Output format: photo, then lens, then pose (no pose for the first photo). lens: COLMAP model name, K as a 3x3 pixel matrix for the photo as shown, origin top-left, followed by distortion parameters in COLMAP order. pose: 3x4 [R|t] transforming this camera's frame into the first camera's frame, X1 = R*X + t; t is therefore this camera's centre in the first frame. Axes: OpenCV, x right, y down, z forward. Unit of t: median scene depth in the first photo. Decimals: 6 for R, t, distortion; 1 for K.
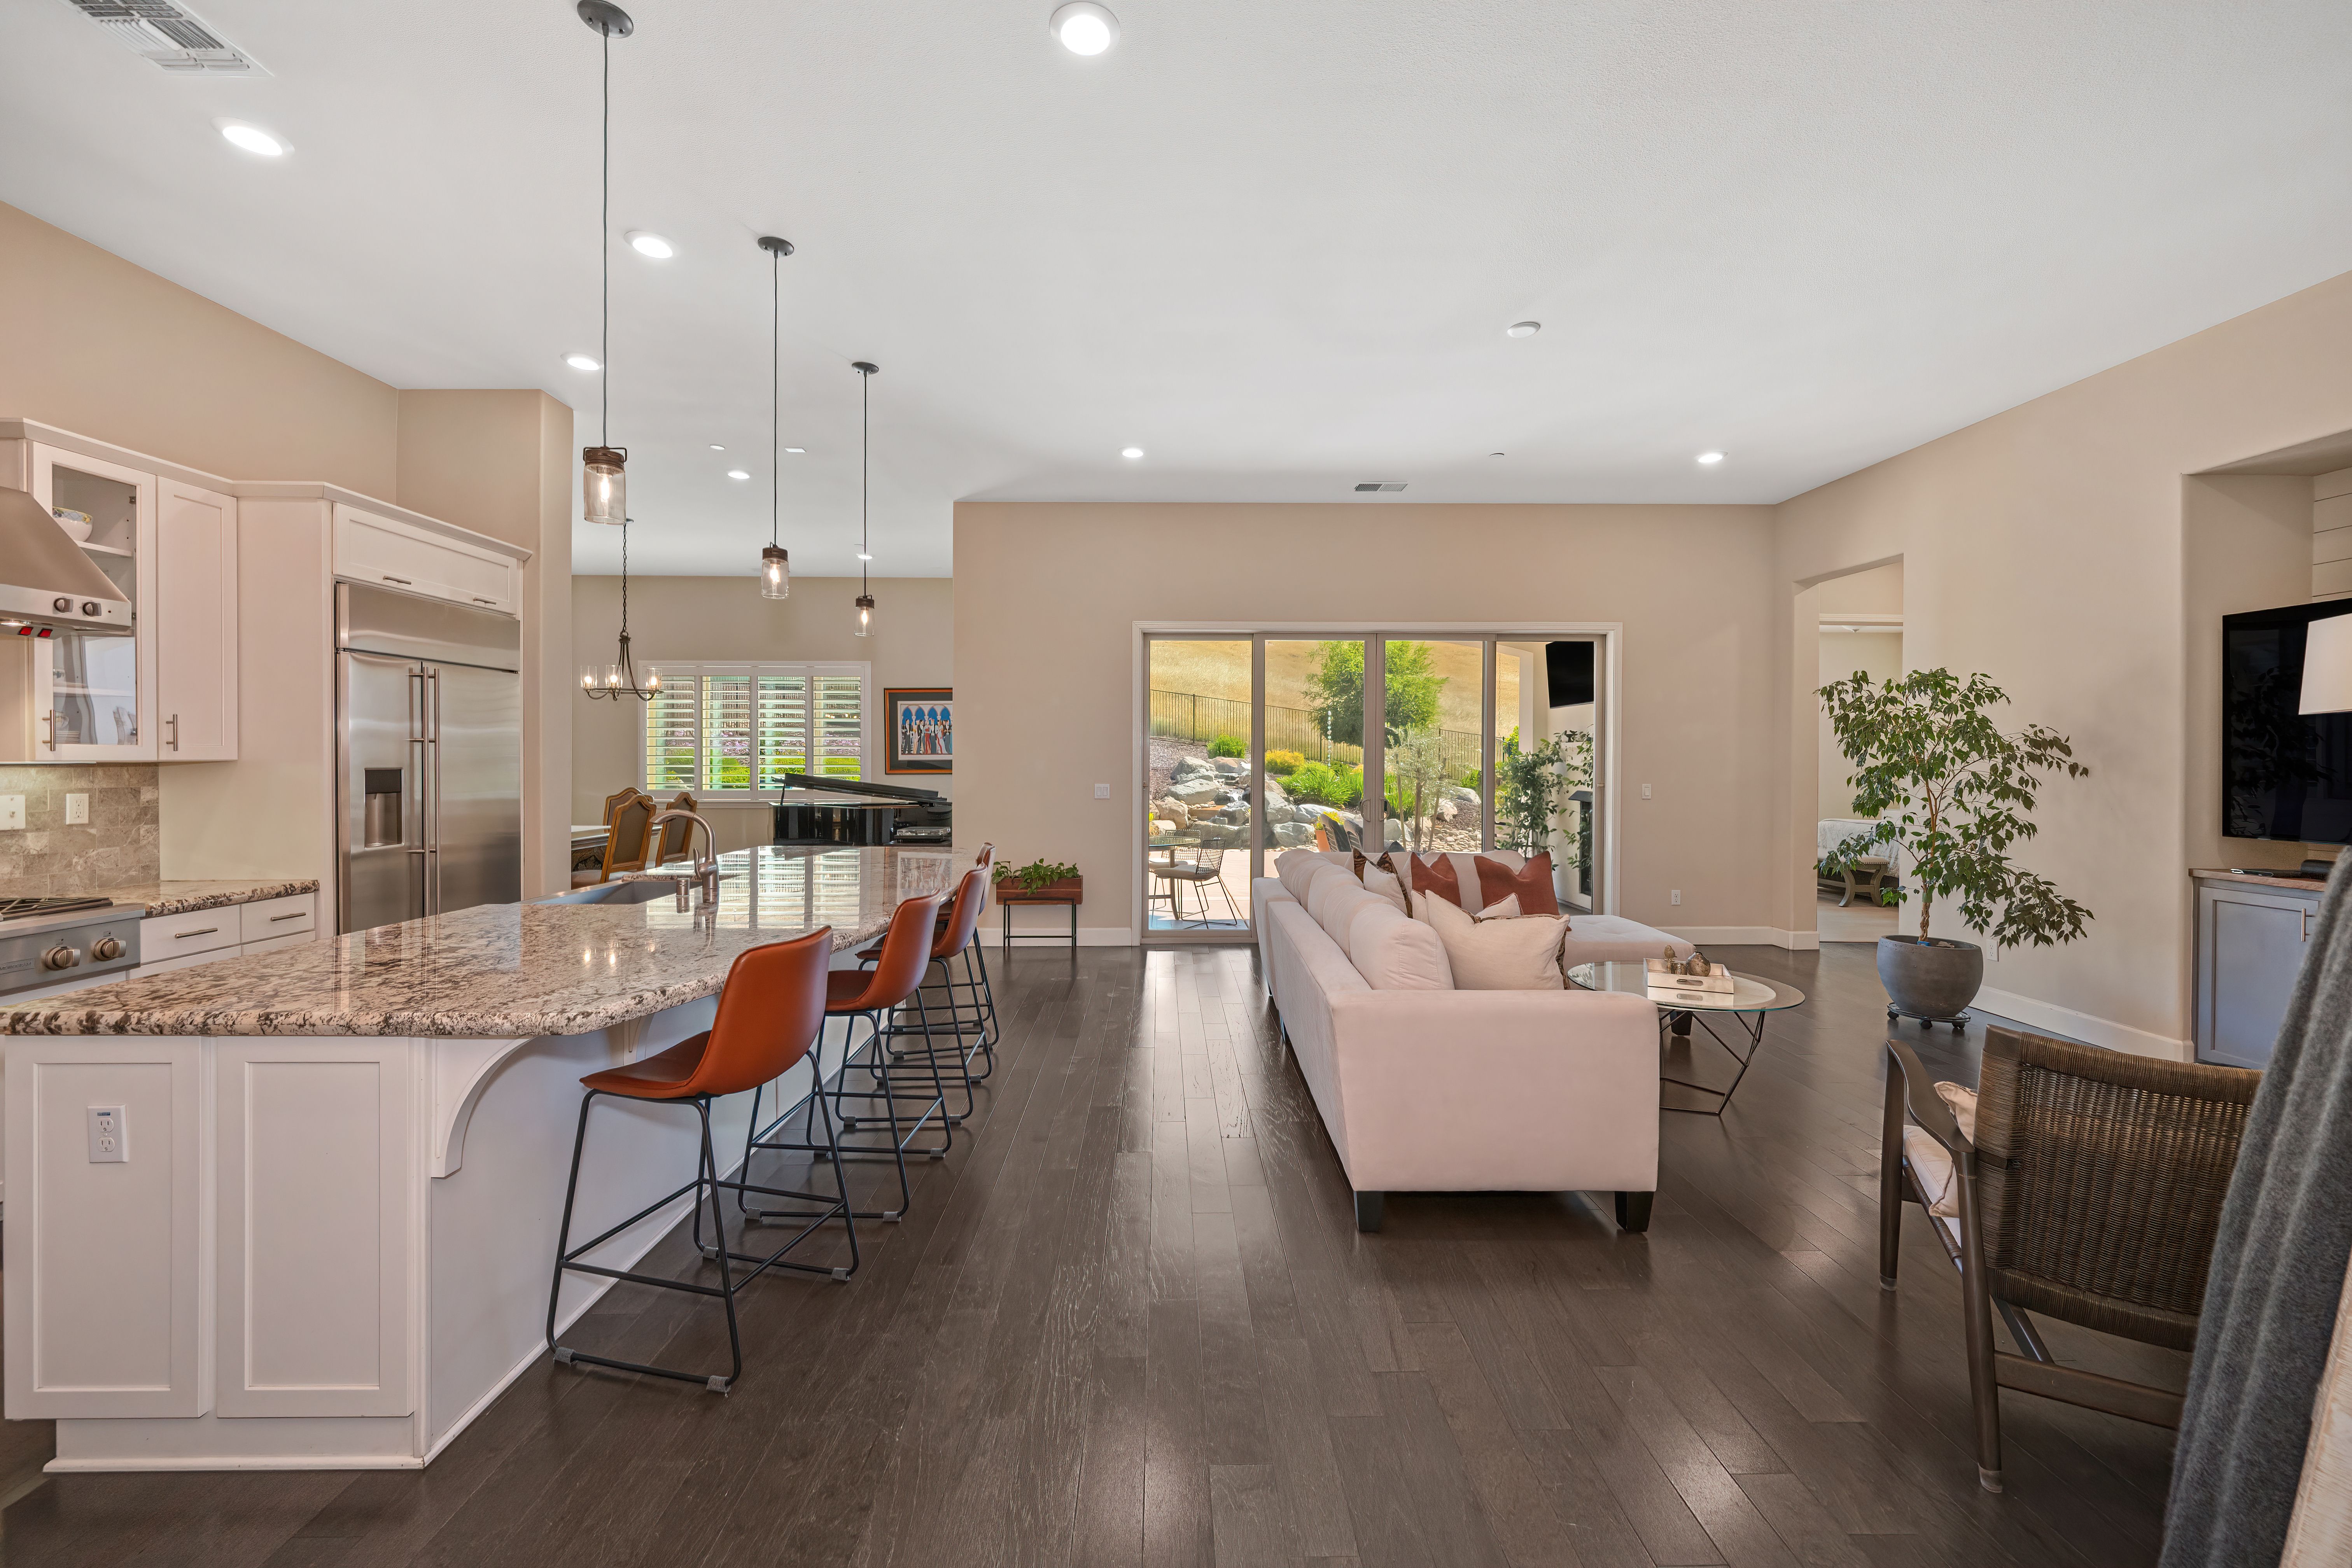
lens RADIAL K [[927.9, 0, 1177.1], [0, 927.9, 765.9], [0, 0, 1]] dist [-0.001022, -0.000521]
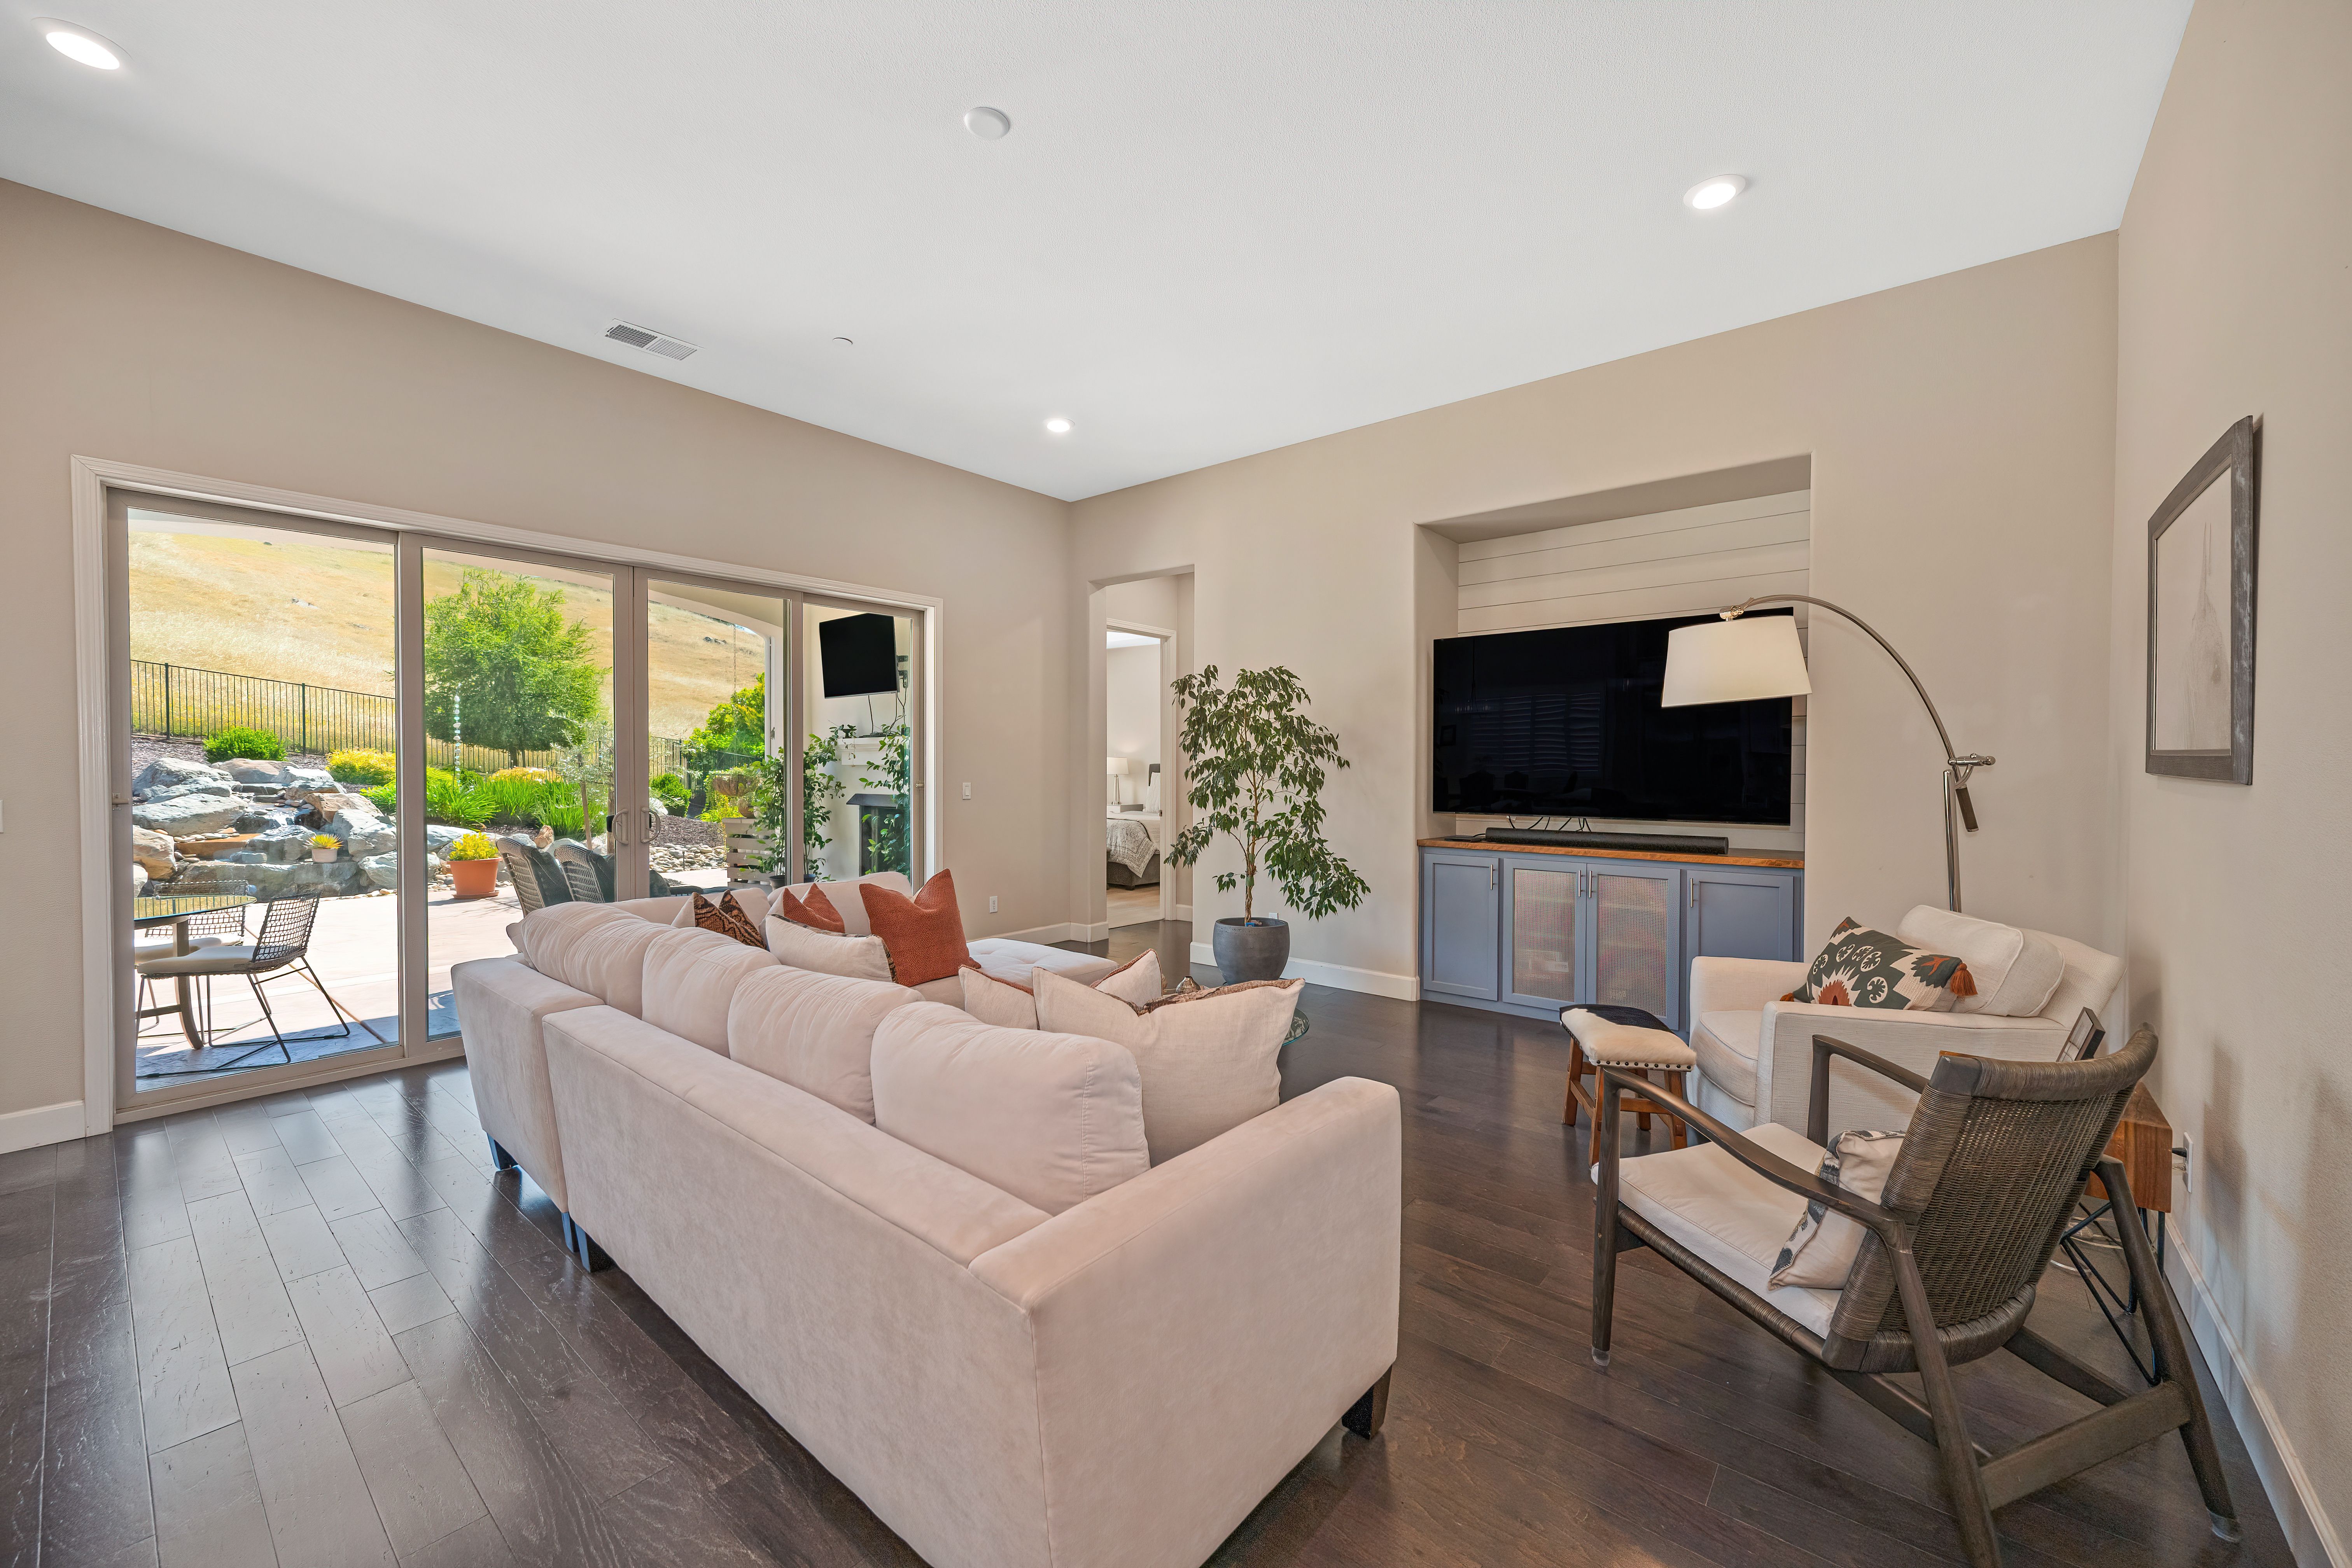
lens RADIAL K [[917.0, 0, 1178.5], [0, 917.0, 781.8], [0, 0, 1]] dist [-0.002616, -0.000337]
pose [[0.650932, -0.014199, 0.759004, -0.036101], [0.007325, 0.999896, 0.012424, 0.009110], [-0.759101, -0.002527, 0.650968, 0.264339]]
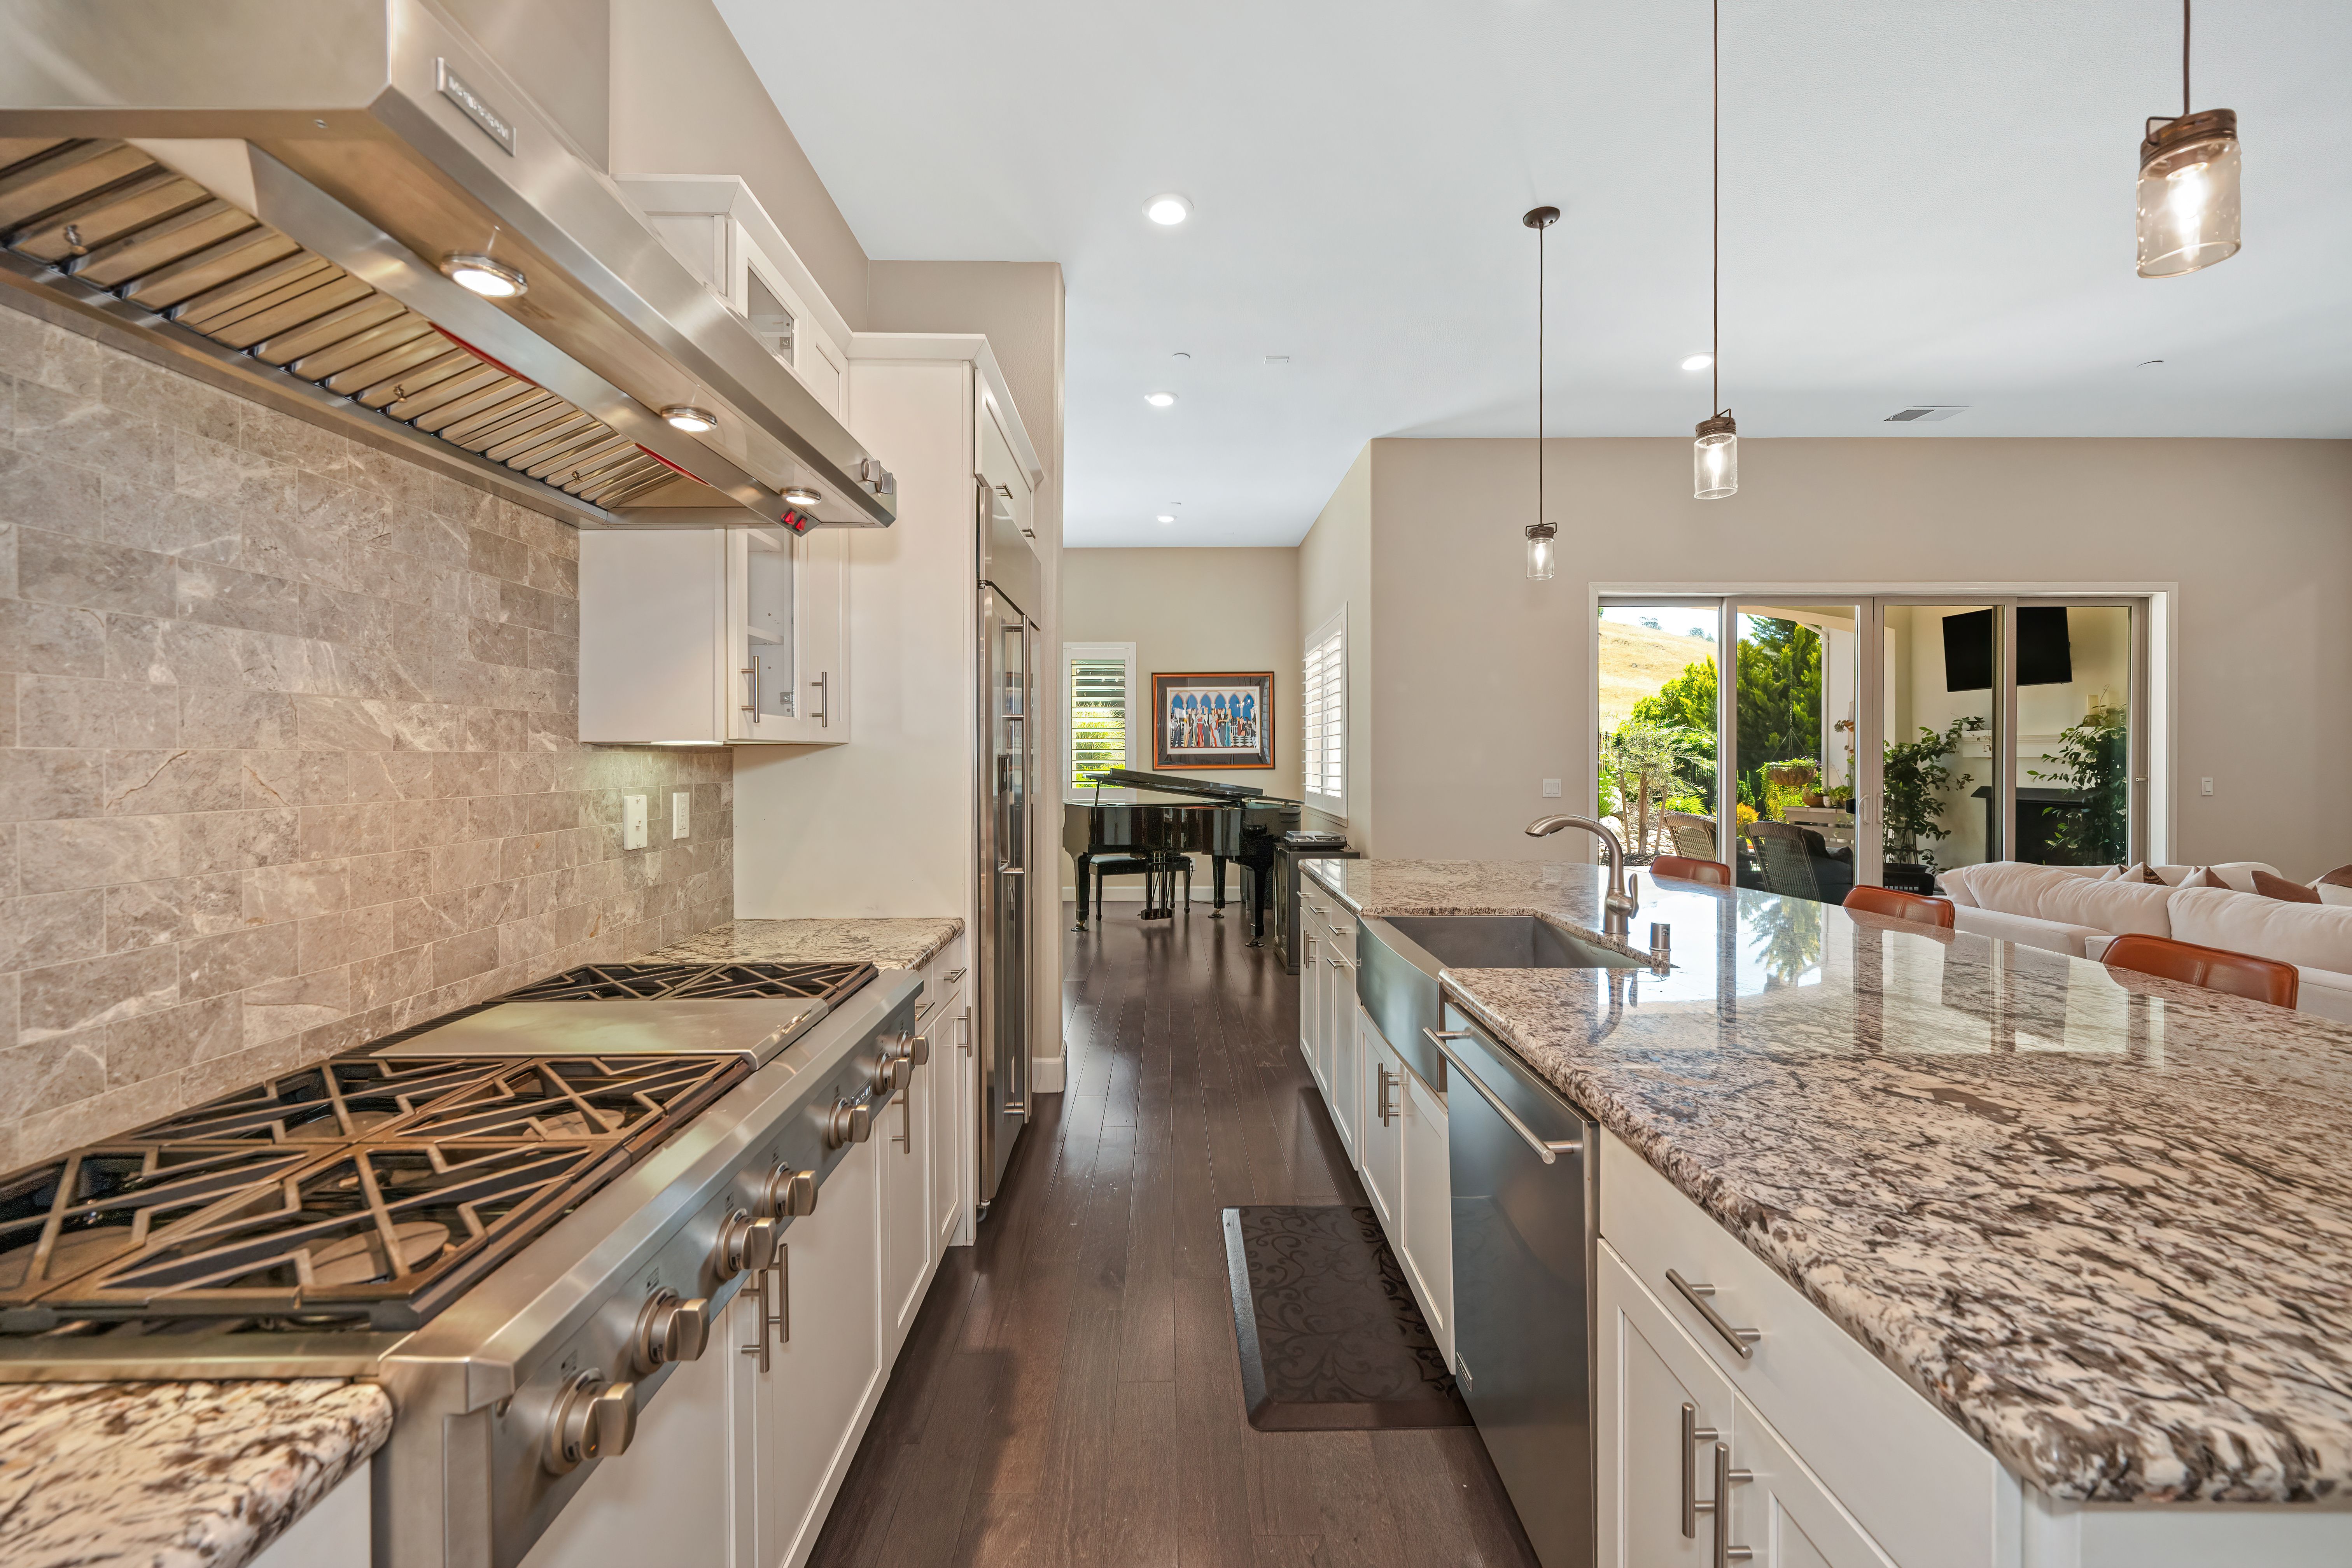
lens RADIAL K [[931.6, 0, 1177.6], [0, 931.6, 750.7], [0, 0, 1]] dist [0.000851, -0.000152]
pose [[0.999988, -0.003450, -0.003589, -0.409489], [0.003394, 0.999875, -0.015452, 0.005814], [0.003642, 0.015439, 0.999874, 0.166044]]
